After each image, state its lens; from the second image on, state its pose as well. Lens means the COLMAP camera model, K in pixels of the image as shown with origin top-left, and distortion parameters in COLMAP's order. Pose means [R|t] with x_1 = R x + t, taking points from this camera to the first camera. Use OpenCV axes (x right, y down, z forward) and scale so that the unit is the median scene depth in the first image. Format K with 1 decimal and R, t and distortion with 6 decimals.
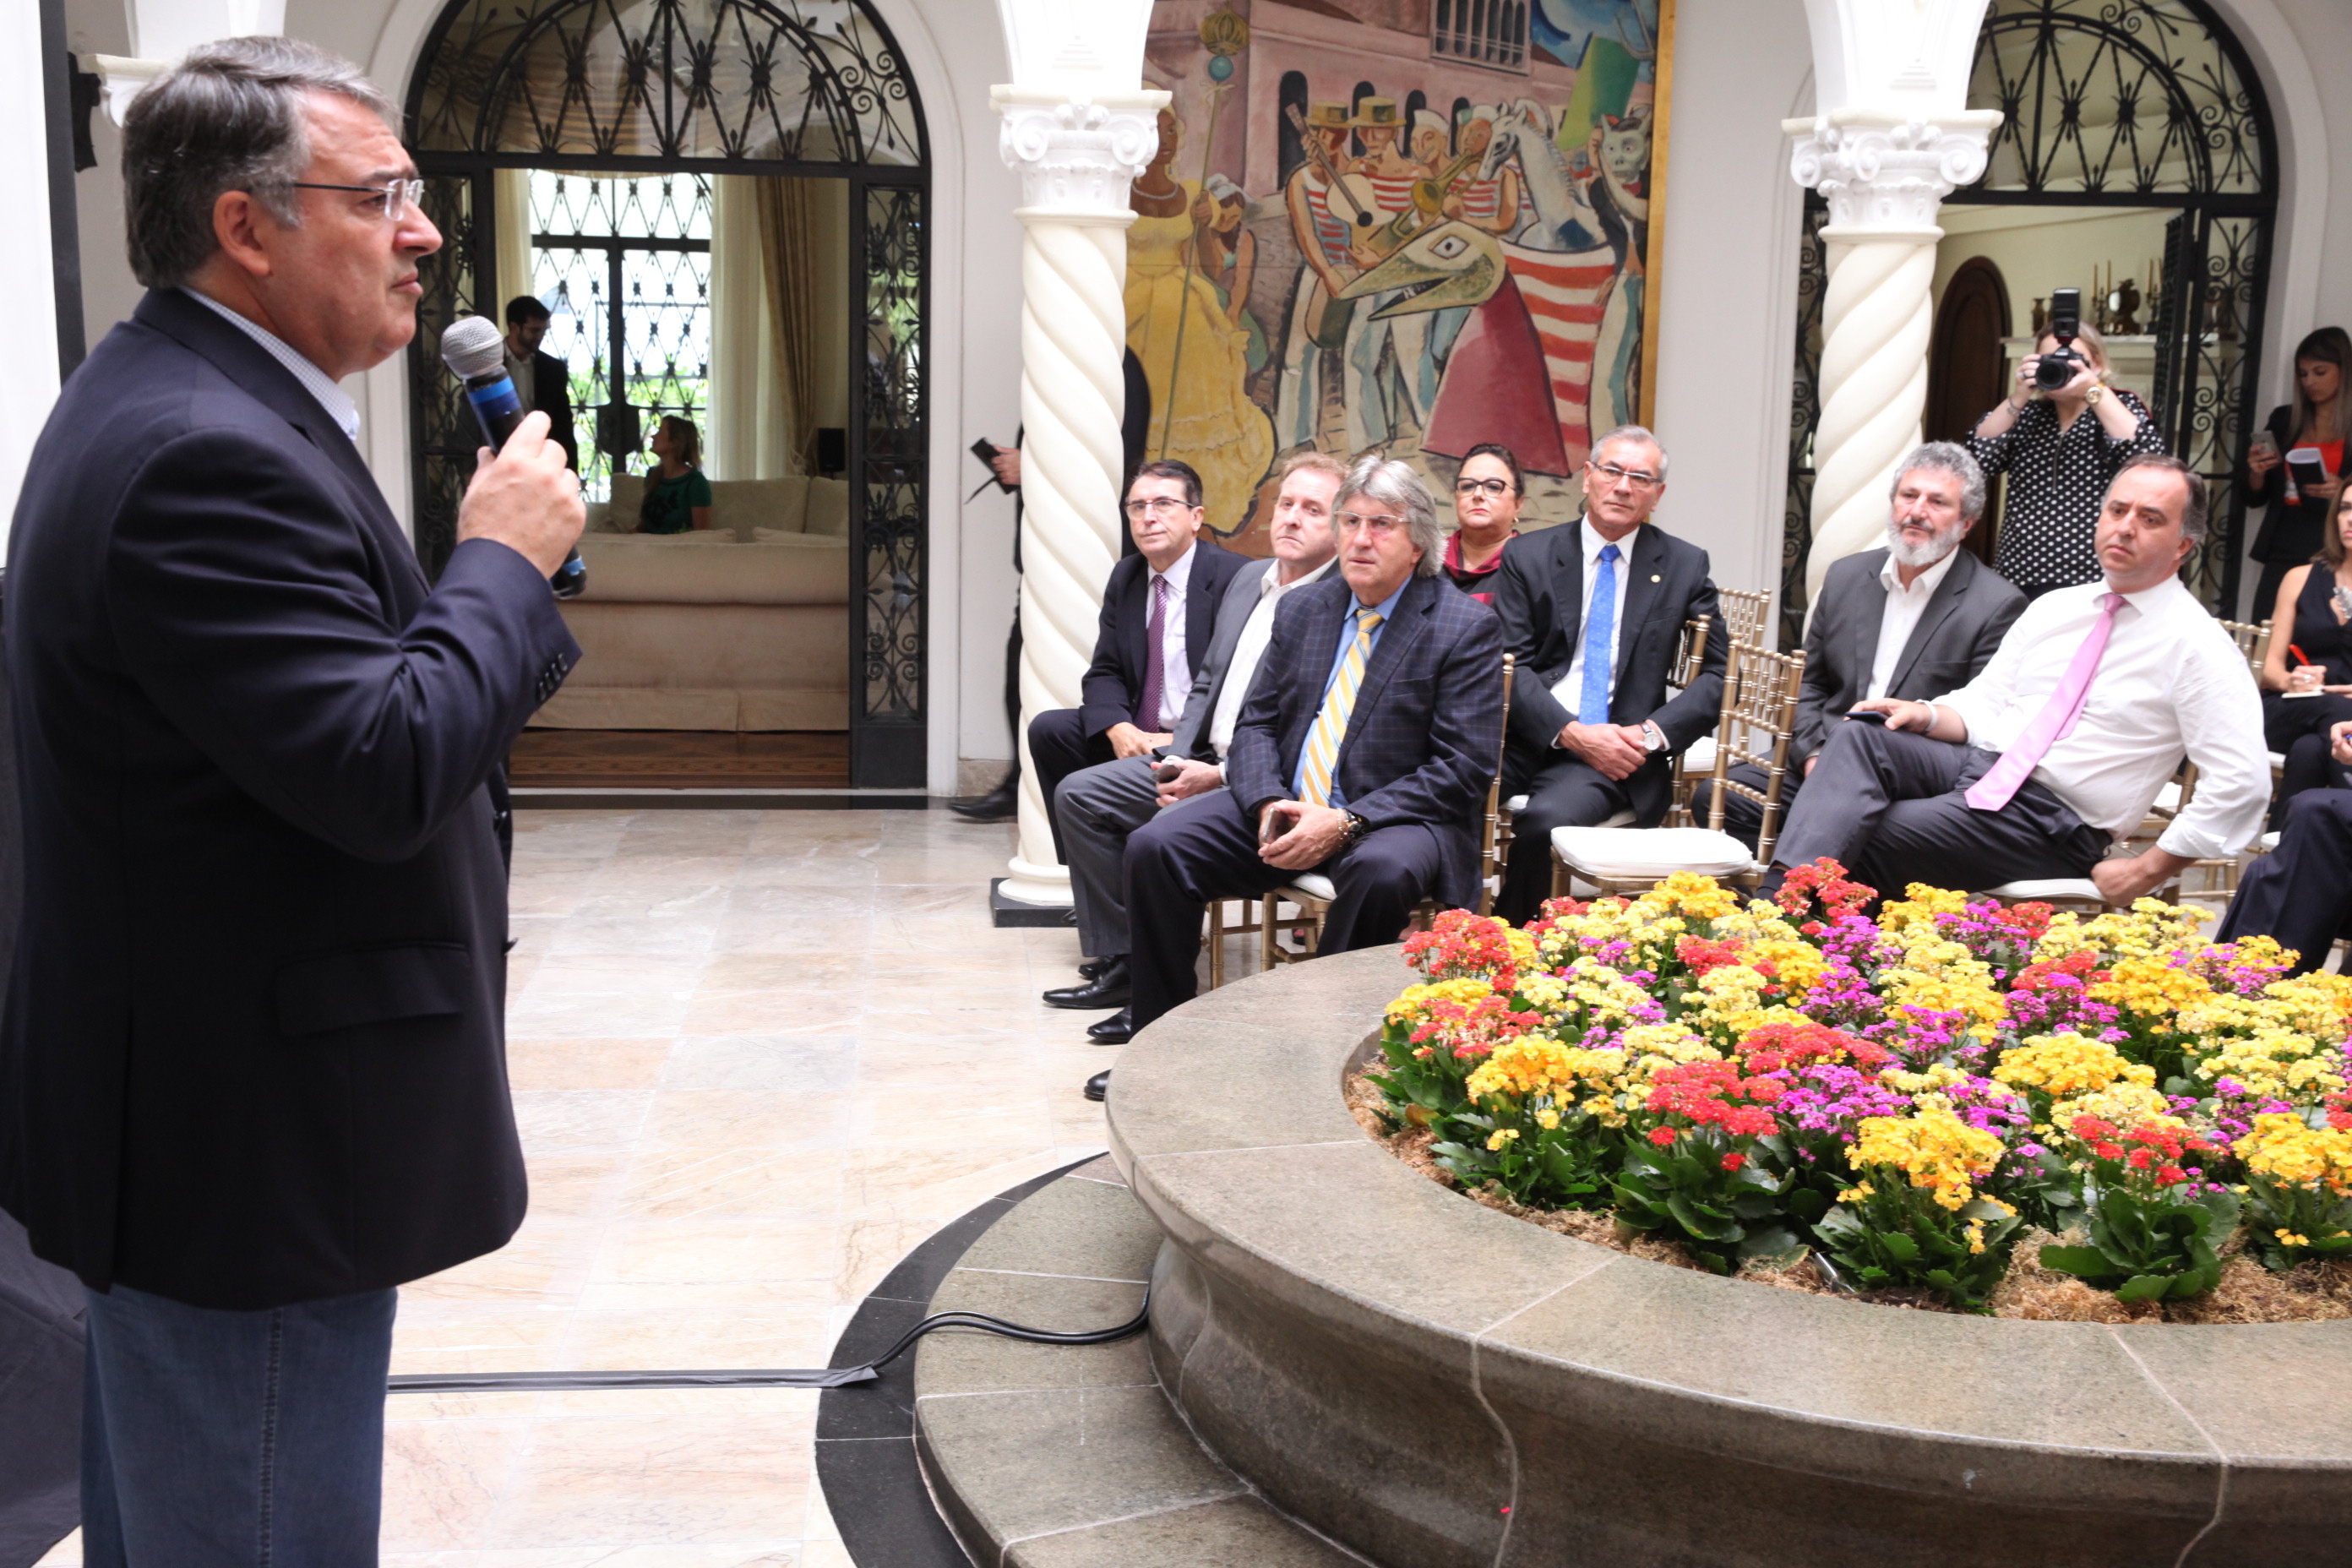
lens RADIAL K [[2531.6, 0, 1176.0], [0, 2531.6, 784.0], [0, 0, 1]] dist [0.014921, 0.083195]
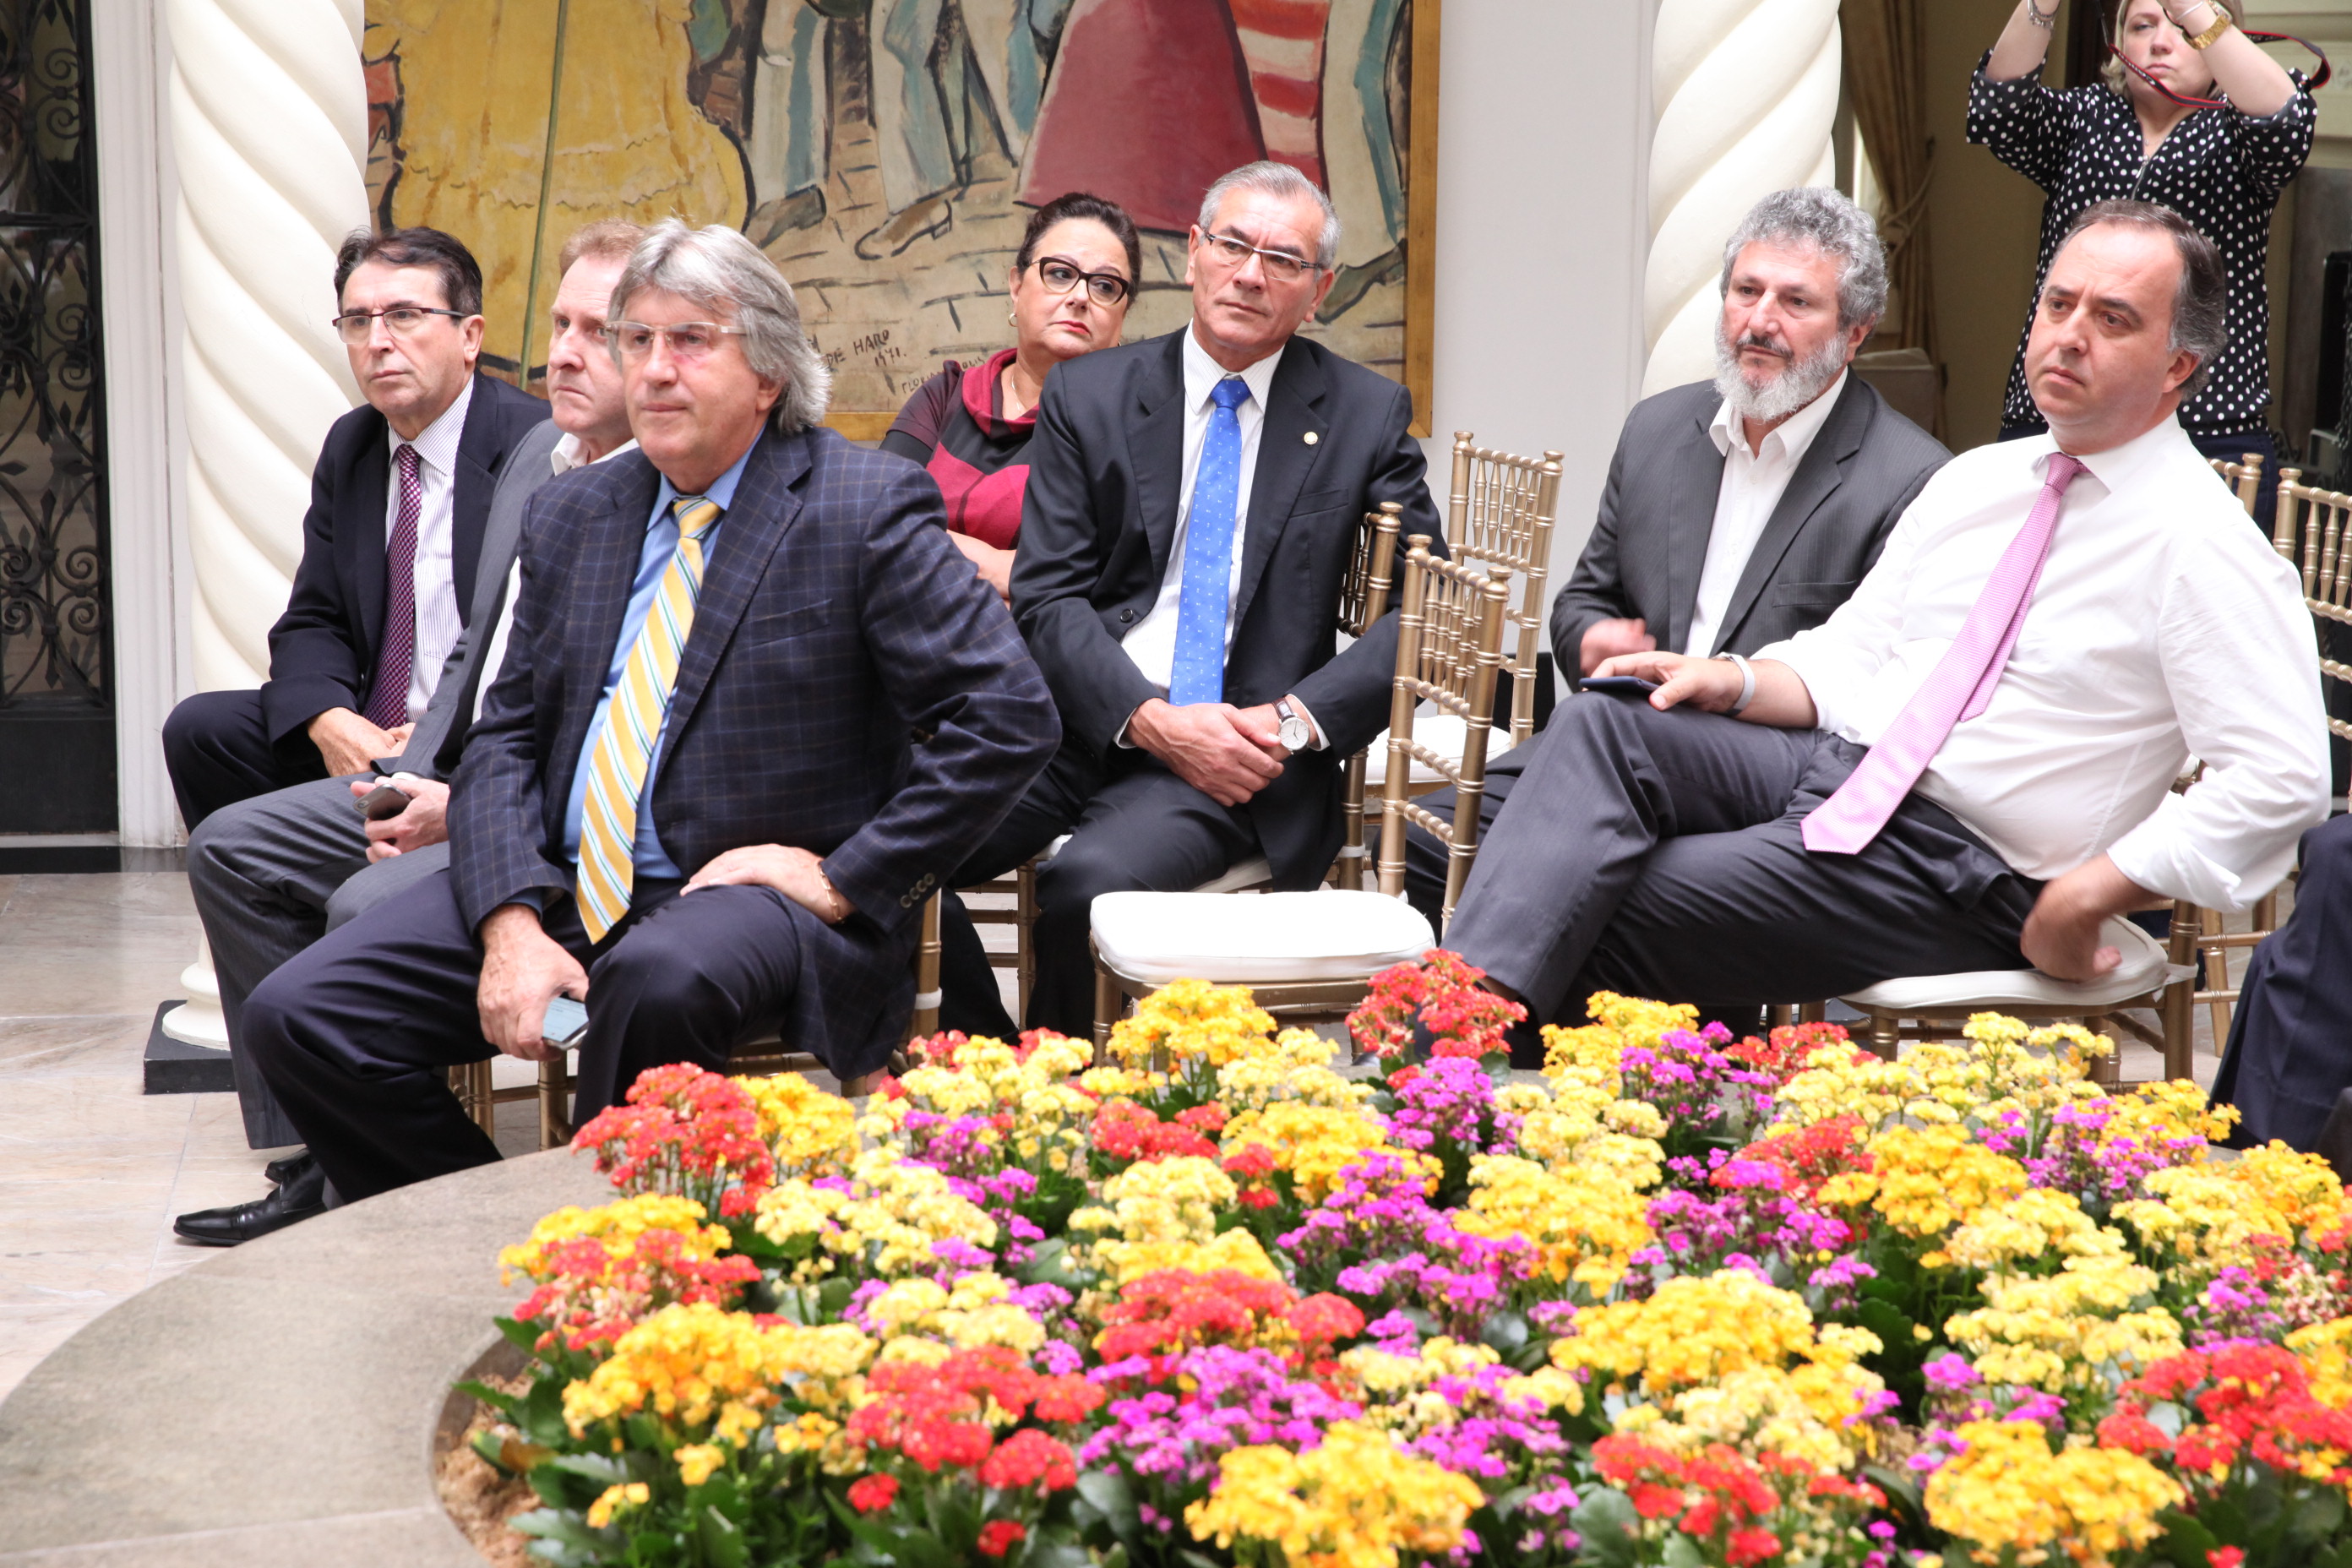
lens RADIAL K [[4520.3, 0, 1176.0], [0, 4520.3, 784.0], [0, 0, 1]] dist [0.243517, 0.045975]
pose [[0.998415, -0.017410, 0.053512, 0.107497], [0.017513, 0.999846, -0.001465, -0.004713], [-0.053478, 0.002399, 0.998566, 0.016080]]
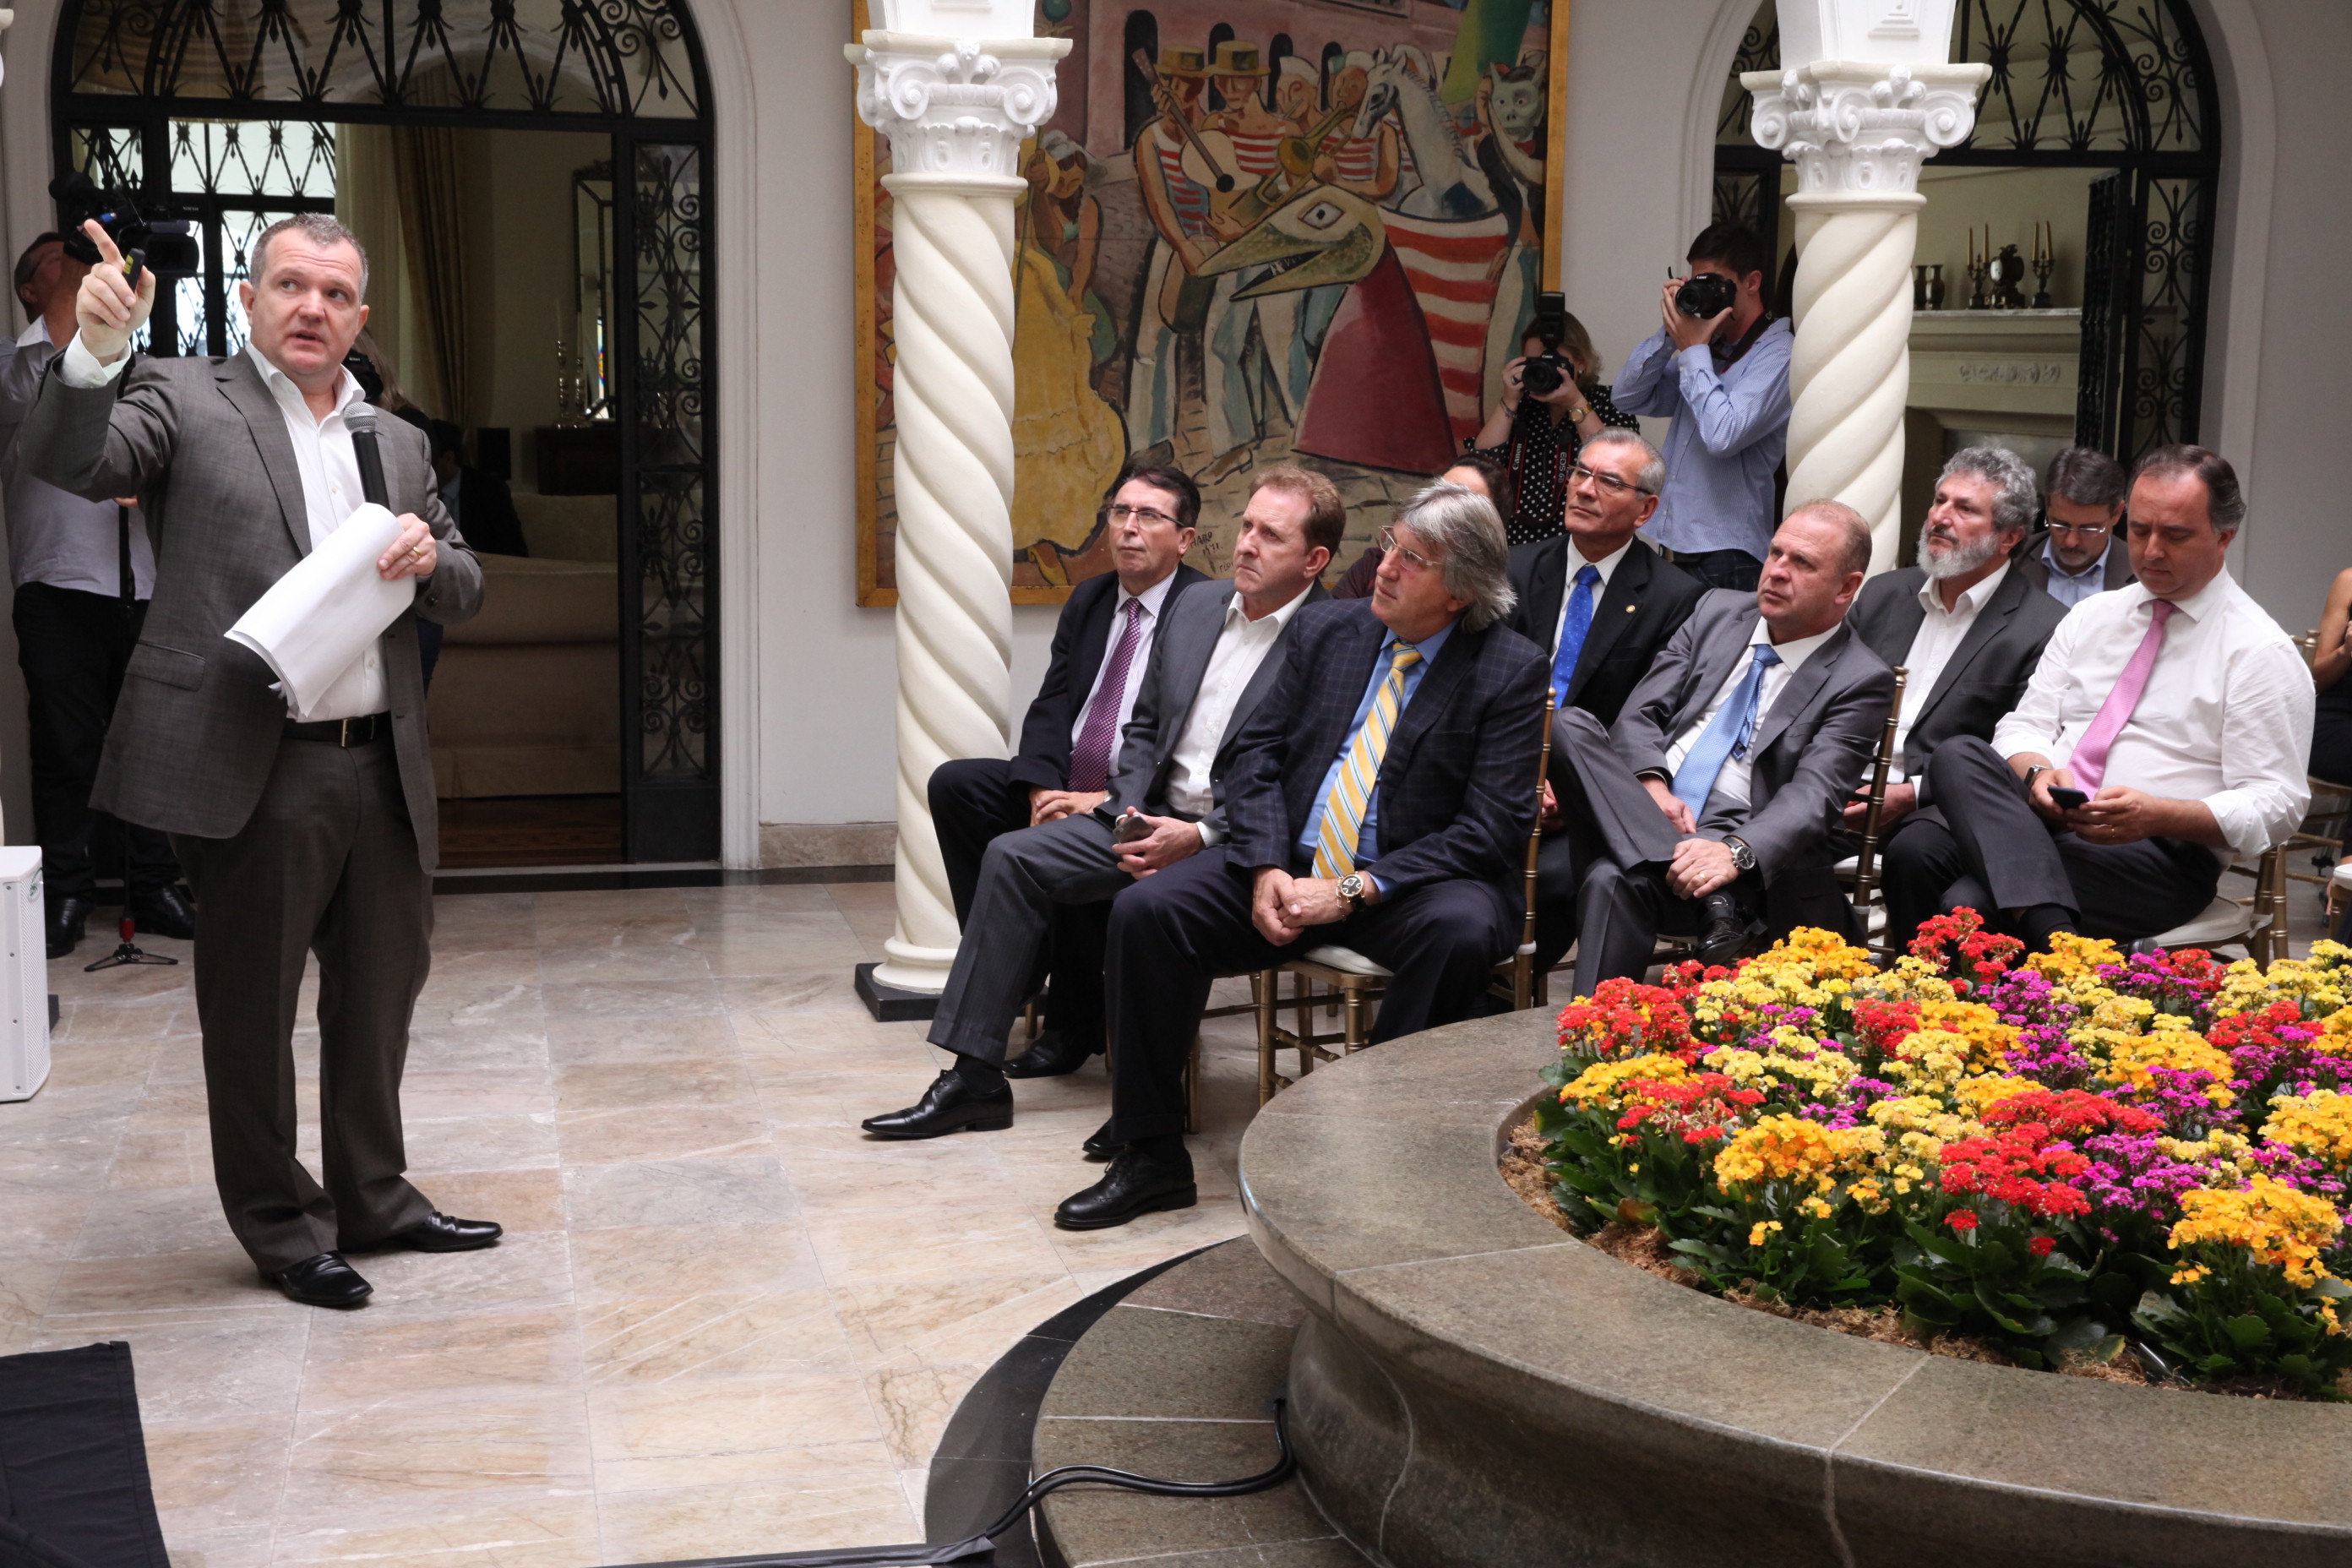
lens RADIAL K [[3028.2, 0, 1176.0], [0, 3028.2, 784.0], [0, 0, 1]] dist [0.085116, 0.007463]
pose [[0.990813, -0.026901, 0.132540, -0.116634], [0.029407, 0.999423, -0.016985, -0.003006], [-0.132007, 0.020727, 0.991032, -0.020839]]
